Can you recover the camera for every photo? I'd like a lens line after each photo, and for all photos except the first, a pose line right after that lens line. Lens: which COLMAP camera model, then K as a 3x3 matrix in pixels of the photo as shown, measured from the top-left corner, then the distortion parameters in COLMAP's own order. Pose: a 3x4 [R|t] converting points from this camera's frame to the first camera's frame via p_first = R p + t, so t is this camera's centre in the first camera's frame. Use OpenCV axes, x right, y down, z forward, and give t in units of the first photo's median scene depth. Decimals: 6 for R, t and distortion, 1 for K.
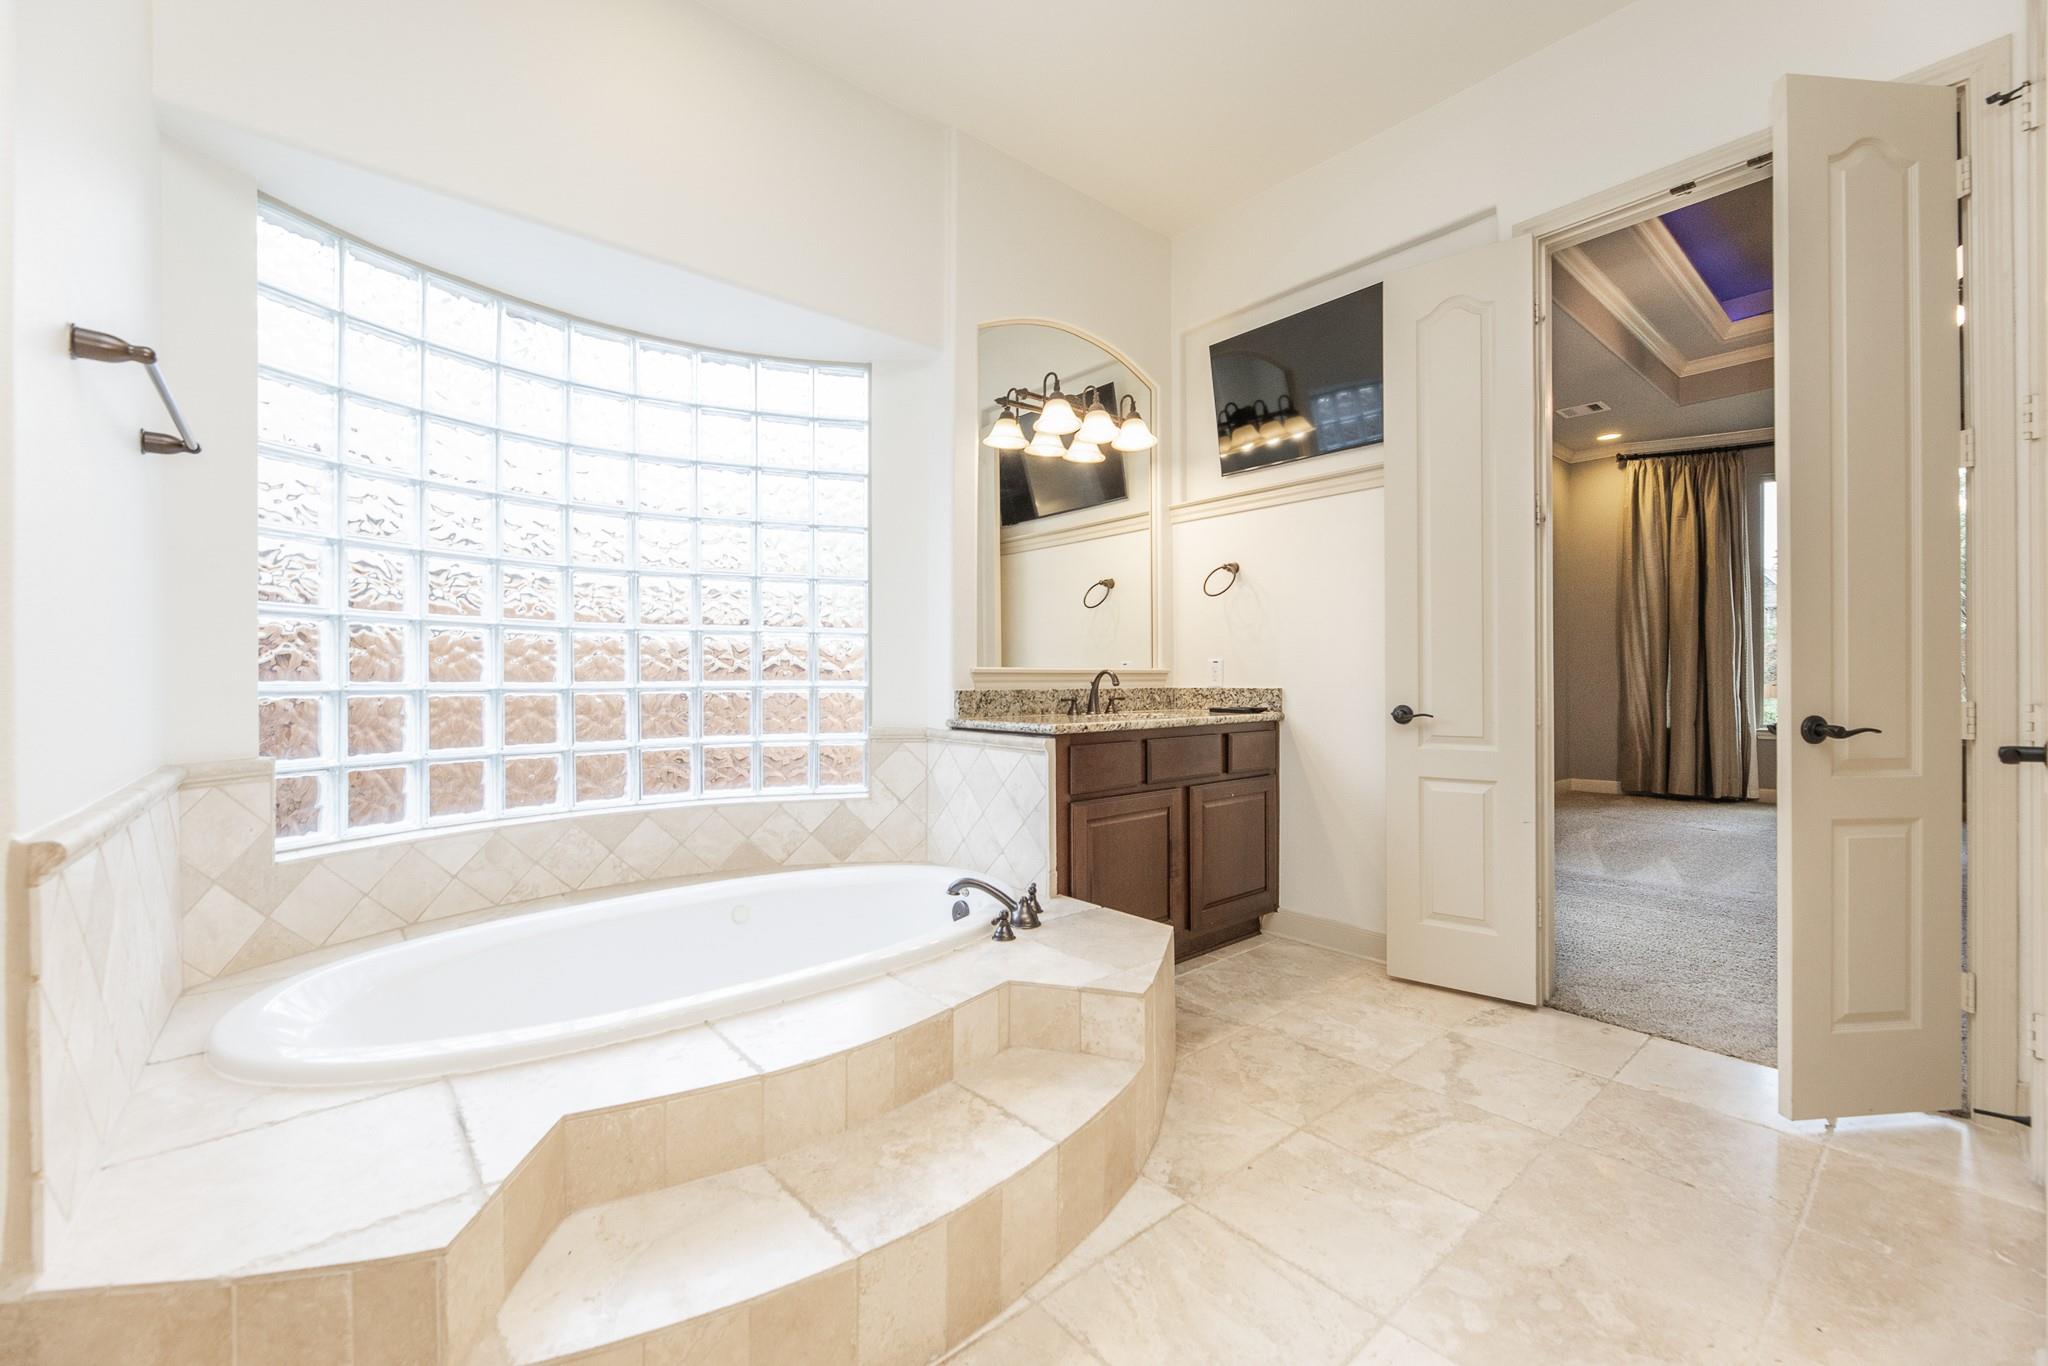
lens RADIAL K [[826.2, 0, 1038.0], [0, 826.2, 681.5], [0, 0, 1]] dist [-0.002499, -0.000355]
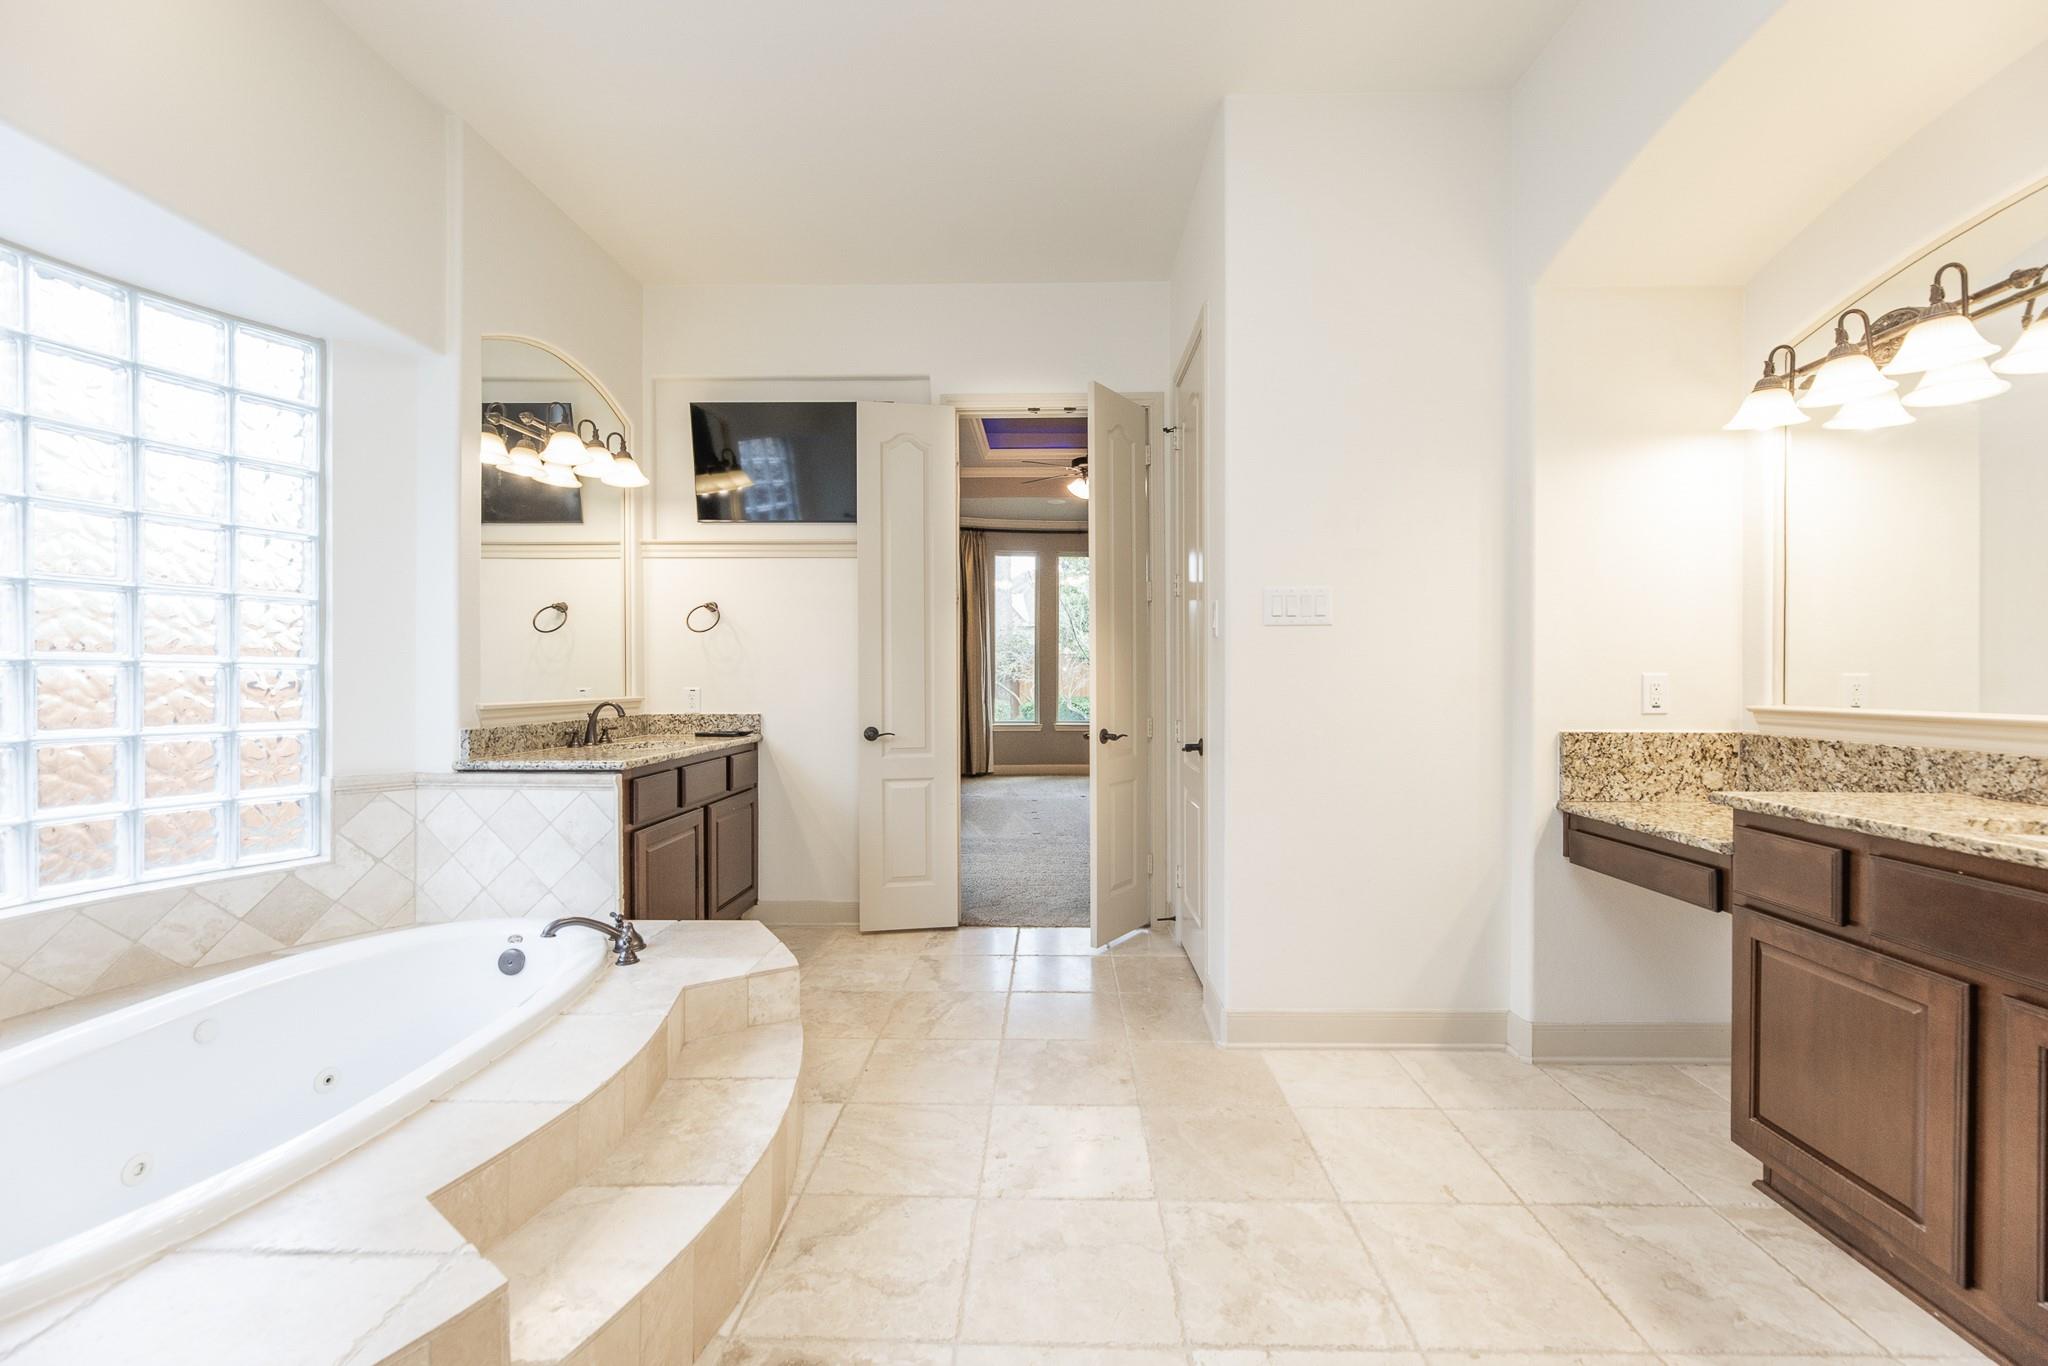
lens RADIAL K [[826.2, 0, 1038.0], [0, 826.2, 681.5], [0, 0, 1]] dist [-0.002499, -0.000355]
pose [[0.671816, -0.000867, 0.740718, -0.368755], [0.001299, 0.999999, -0.000007, -0.044250], [-0.740717, 0.000967, 0.671817, -0.099361]]
